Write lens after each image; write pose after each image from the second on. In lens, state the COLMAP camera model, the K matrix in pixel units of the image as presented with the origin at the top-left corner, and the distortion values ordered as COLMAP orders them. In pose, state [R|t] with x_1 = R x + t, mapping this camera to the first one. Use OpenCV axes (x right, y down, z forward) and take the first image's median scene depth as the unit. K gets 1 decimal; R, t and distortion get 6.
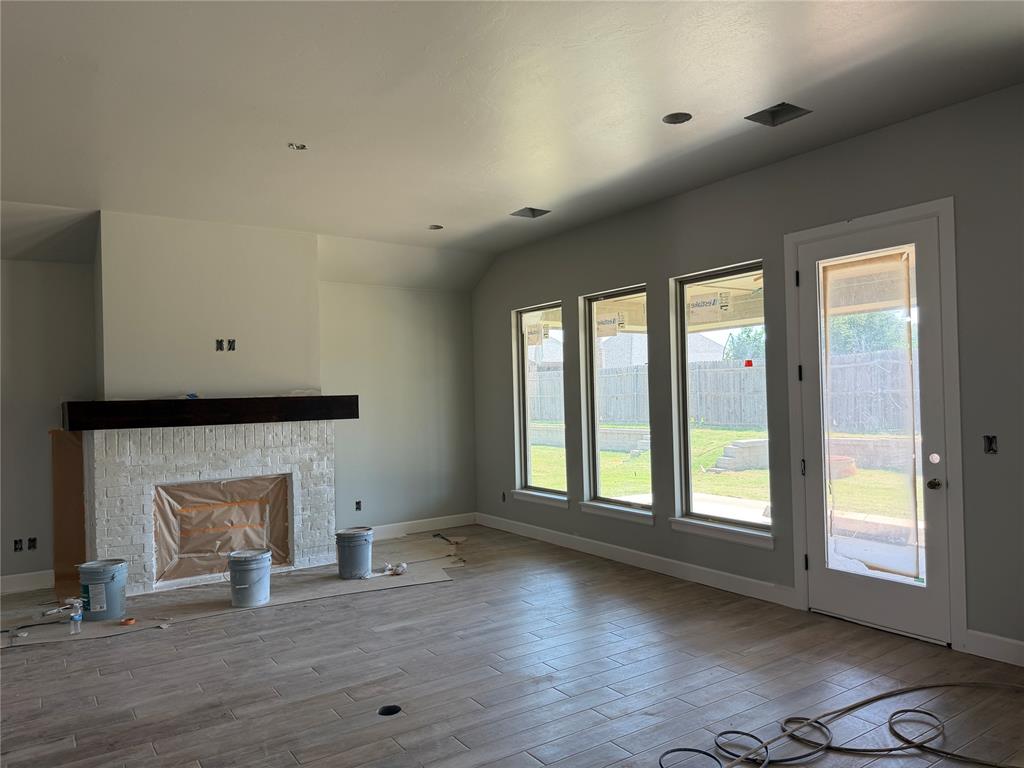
lens RADIAL K [[730.7, 0, 510.2], [0, 730.7, 382.4], [0, 0, 1]] dist [0.096538, -0.096631]
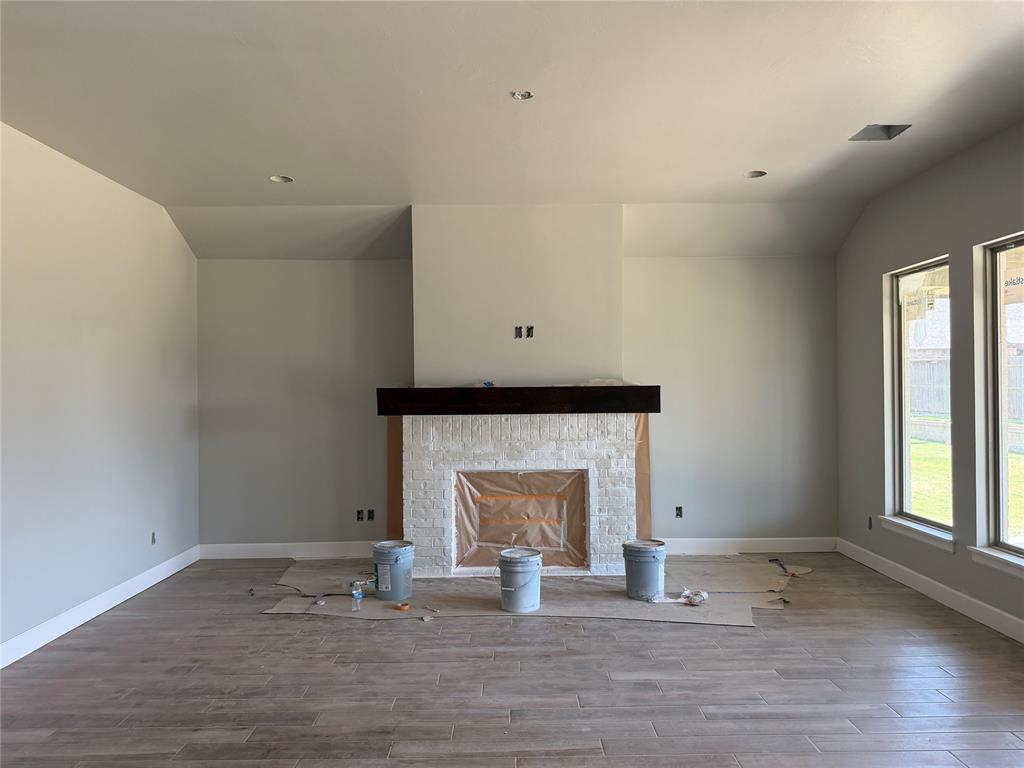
lens RADIAL K [[730.7, 0, 511.4], [0, 730.7, 380.0], [0, 0, 1]] dist [0.096538, -0.096631]
pose [[0.837353, 0.011056, -0.546551, 0.127495], [-0.002611, 0.999865, 0.016226, -0.002849], [0.546656, -0.012159, 0.837269, 0.200576]]
